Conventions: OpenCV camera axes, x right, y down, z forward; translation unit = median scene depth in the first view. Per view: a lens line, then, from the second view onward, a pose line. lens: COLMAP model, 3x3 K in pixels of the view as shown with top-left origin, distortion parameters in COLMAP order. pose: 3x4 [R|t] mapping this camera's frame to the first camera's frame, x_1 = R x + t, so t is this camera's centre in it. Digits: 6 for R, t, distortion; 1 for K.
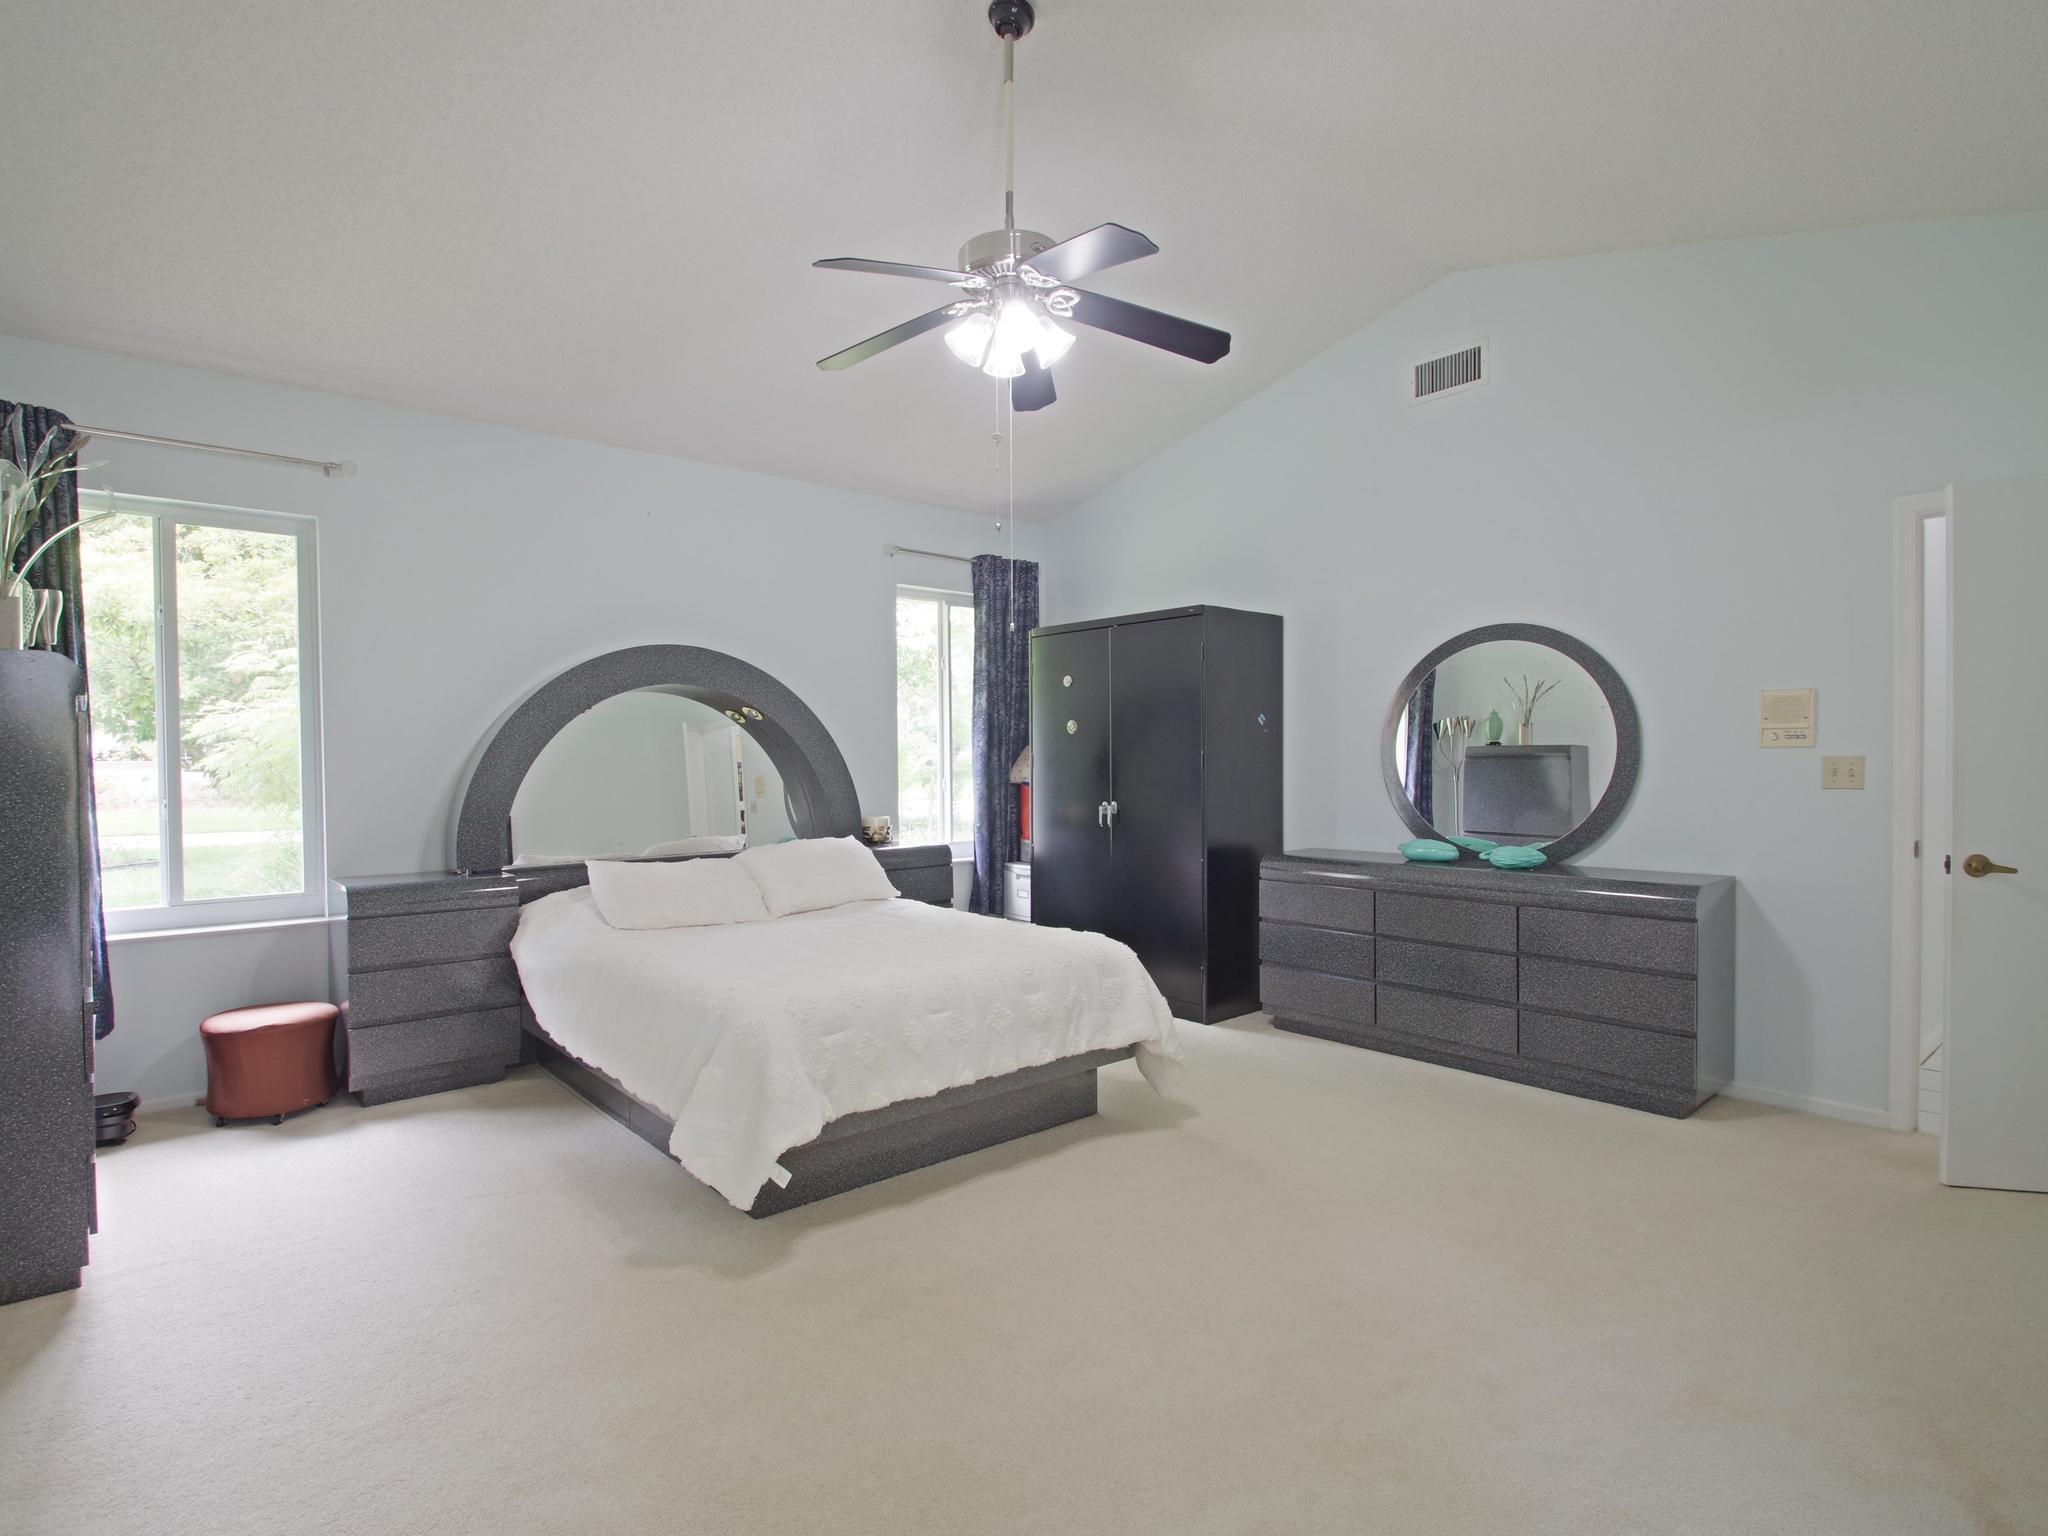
lens RADIAL K [[1047.1, 0, 1015.3], [0, 1047.1, 769.8], [0, 0, 1]] dist [0.010878, -0.015527]
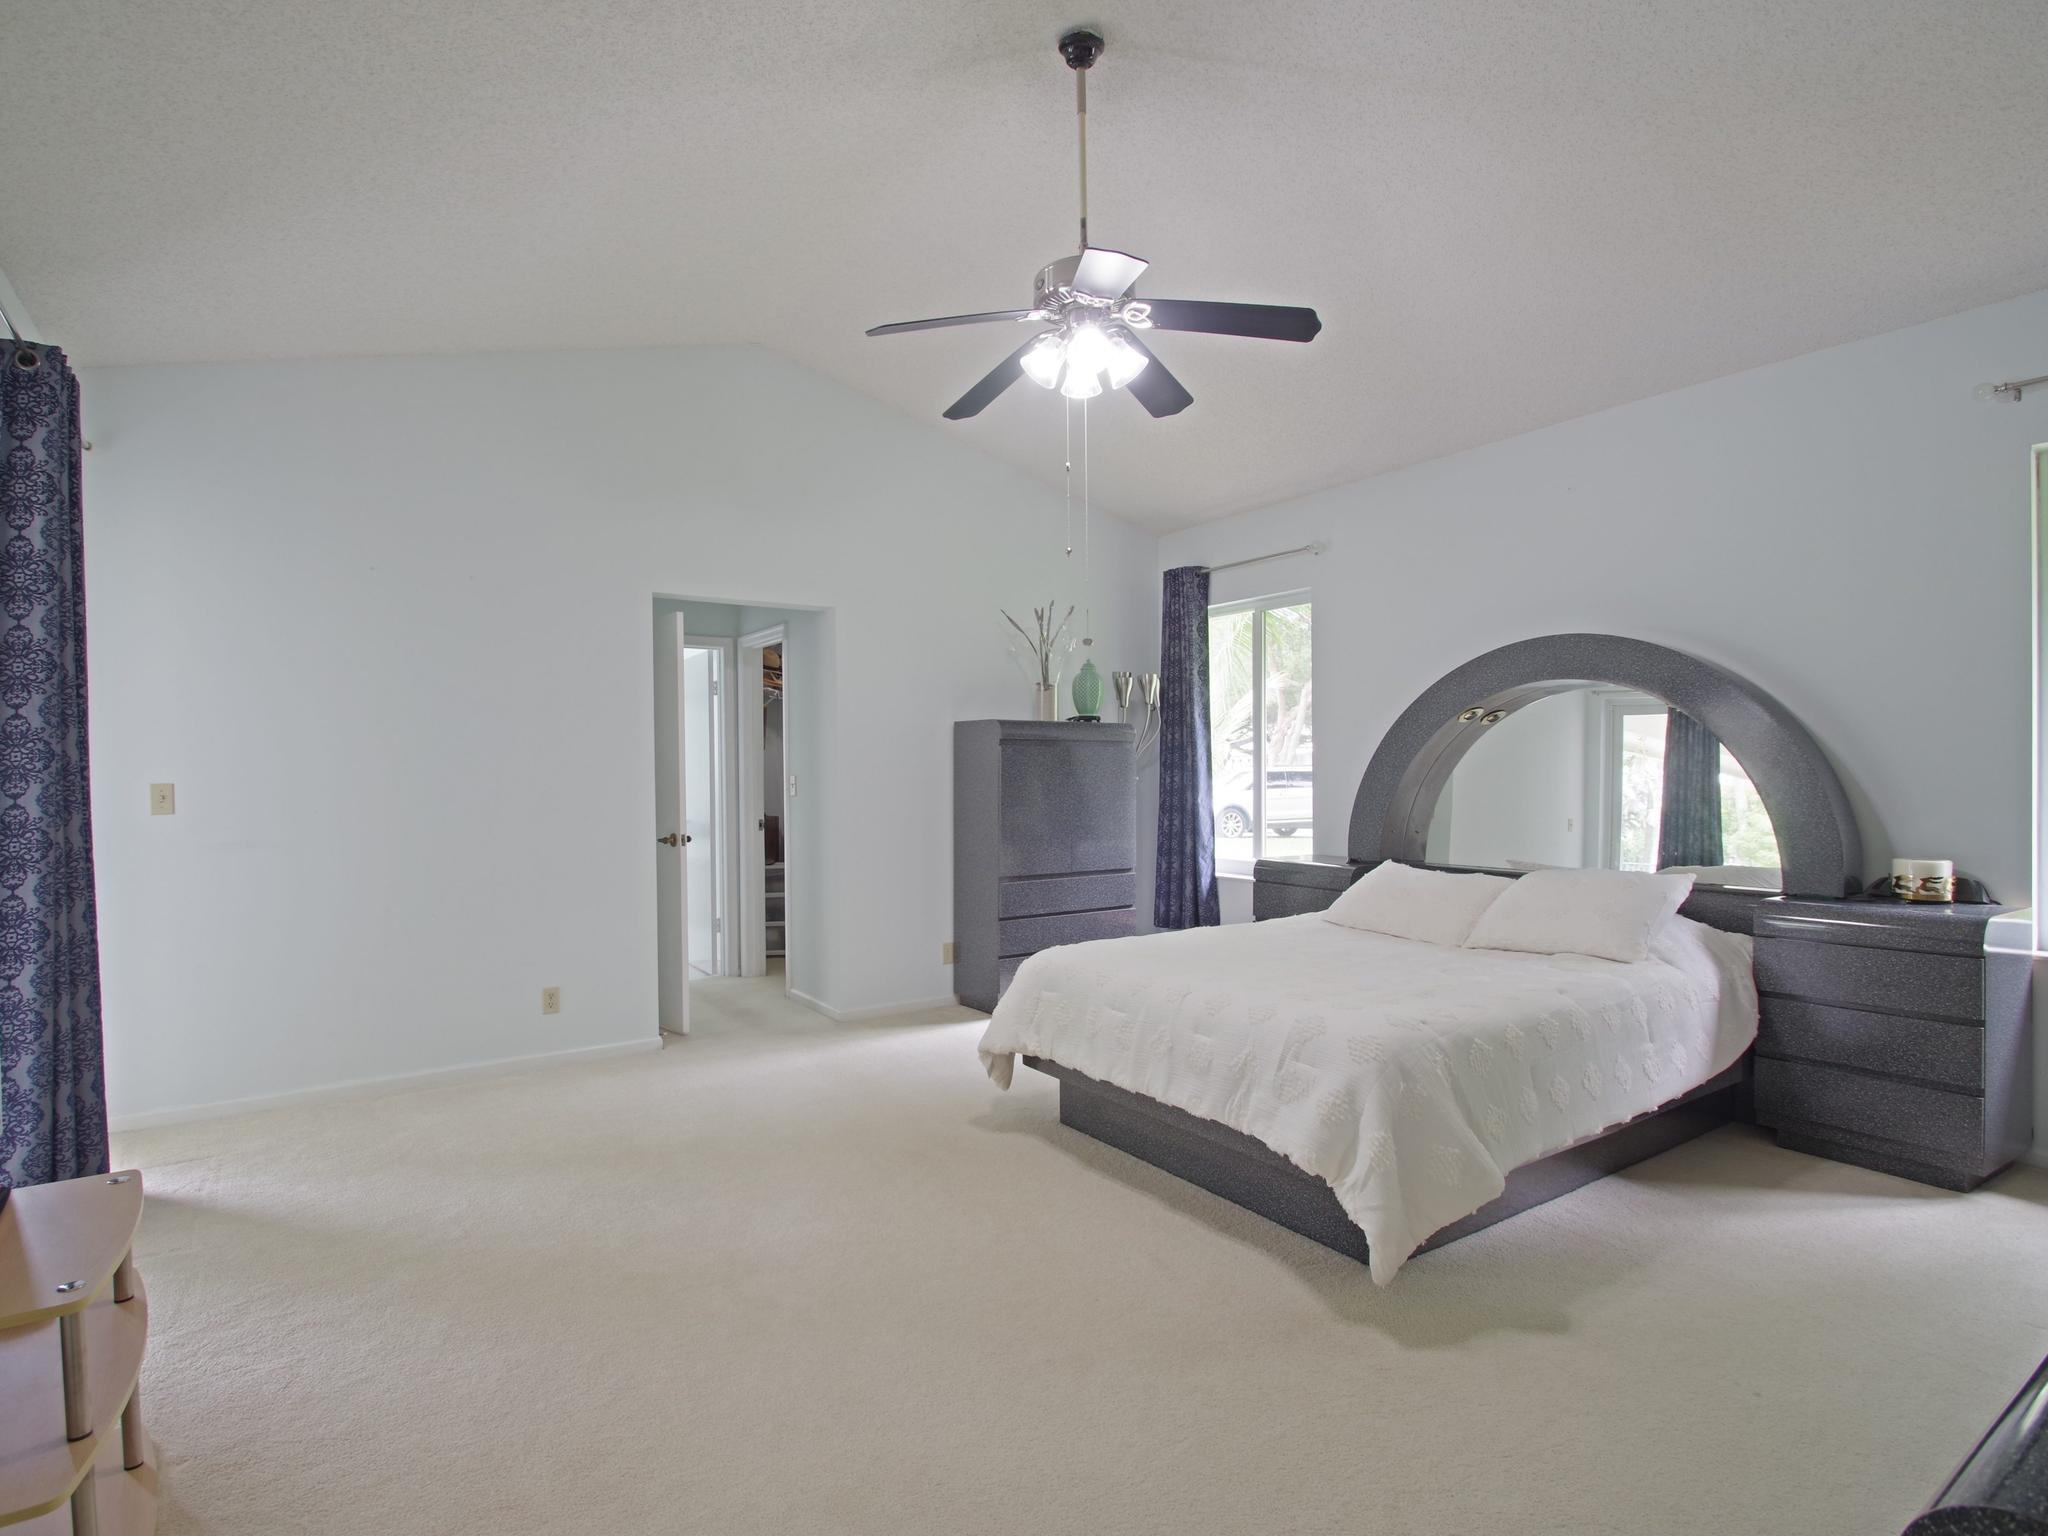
lens RADIAL K [[1047.1, 0, 1014.5], [0, 1047.1, 777.8], [0, 0, 1]] dist [0.010878, -0.015527]
pose [[-0.119481, 0.013627, -0.992743, 0.908713], [0.001660, 0.999907, 0.013525, -0.014730], [0.992835, -0.000032, -0.119493, 0.950394]]
